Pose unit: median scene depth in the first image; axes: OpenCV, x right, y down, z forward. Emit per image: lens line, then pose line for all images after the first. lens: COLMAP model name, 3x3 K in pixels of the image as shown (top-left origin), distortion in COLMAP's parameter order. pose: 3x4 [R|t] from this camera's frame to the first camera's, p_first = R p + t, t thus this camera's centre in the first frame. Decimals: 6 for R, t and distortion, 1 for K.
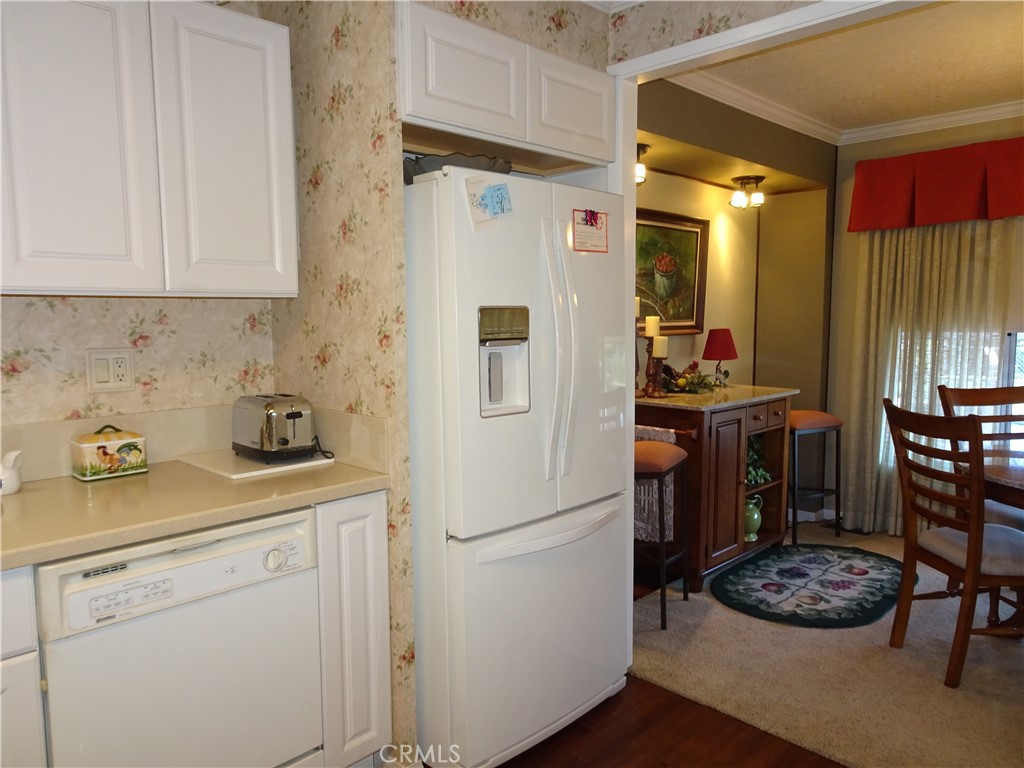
lens RADIAL K [[727.5, 0, 510.0], [0, 727.5, 384.4], [0, 0, 1]] dist [0.016105, -0.004256]
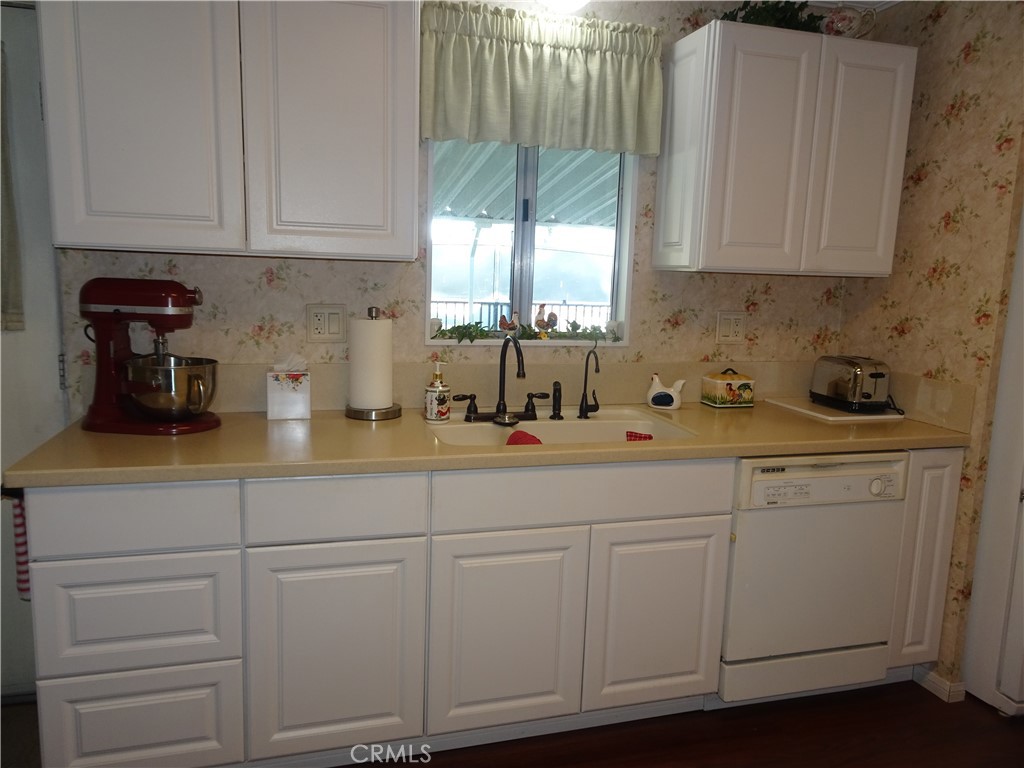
lens RADIAL K [[727.5, 0, 513.4], [0, 727.5, 384.5], [0, 0, 1]] dist [0.016105, -0.004256]
pose [[0.873120, 0.108721, -0.475227, -0.253503], [-0.084738, 0.993822, 0.071677, 0.022423], [0.480084, -0.022313, 0.876939, -0.364614]]
